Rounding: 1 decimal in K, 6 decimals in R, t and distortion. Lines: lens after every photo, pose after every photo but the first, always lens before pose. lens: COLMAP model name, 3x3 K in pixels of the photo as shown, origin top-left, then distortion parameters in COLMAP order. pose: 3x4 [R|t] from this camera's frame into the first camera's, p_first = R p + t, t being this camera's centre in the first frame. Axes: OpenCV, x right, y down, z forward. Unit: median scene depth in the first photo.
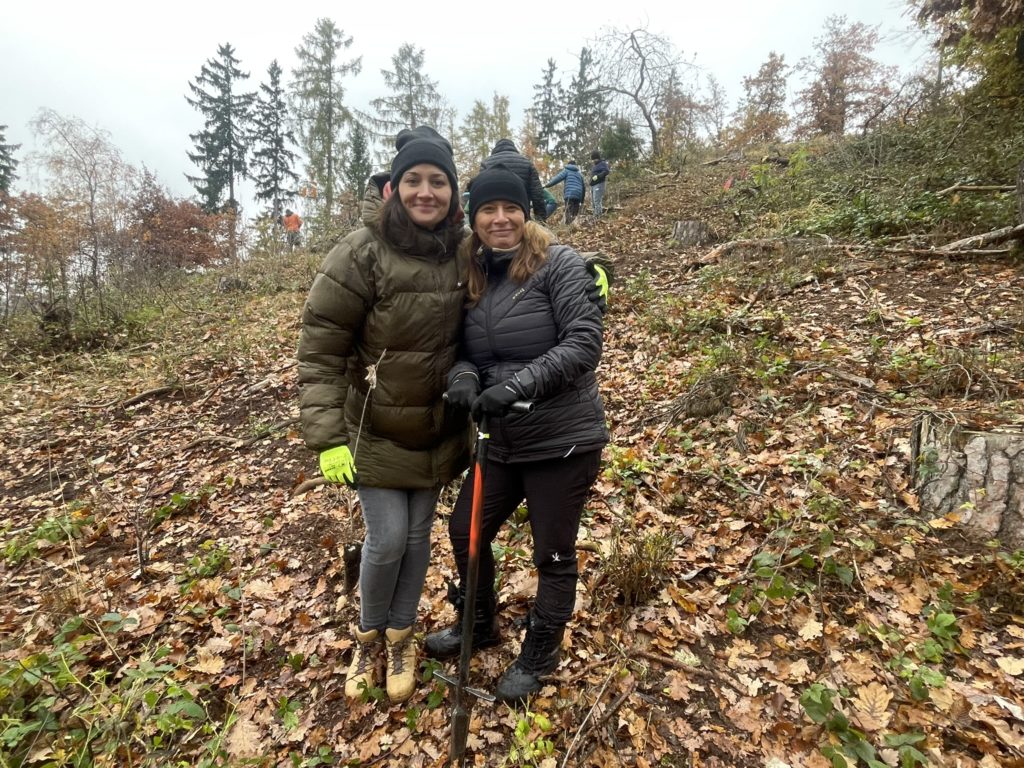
lens RADIAL K [[580.1, 0, 512.8], [0, 580.1, 382.9], [0, 0, 1]] dist [0.002681, 0.001645]
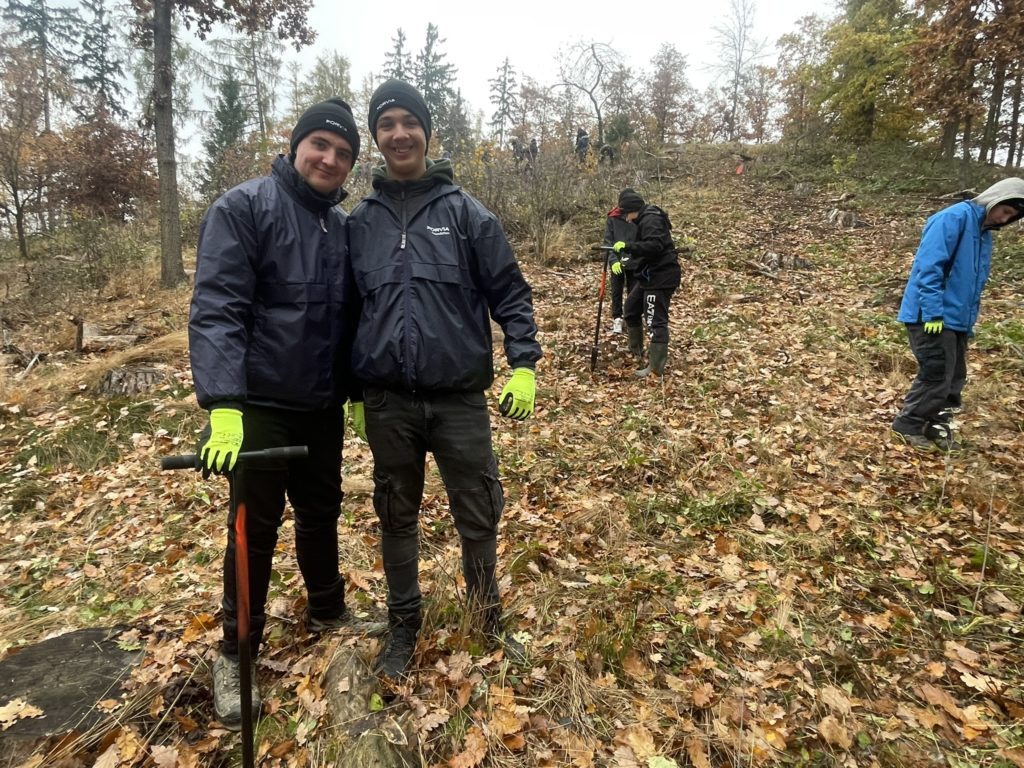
lens RADIAL K [[611.7, 0, 506.8], [0, 611.7, 386.3], [0, 0, 1]] dist [0.004225, -0.000099]
pose [[0.928108, -0.034375, 0.370721, -0.205385], [0.025501, 0.999259, 0.028813, 0.047422], [-0.371437, -0.017288, 0.928297, -0.086031]]
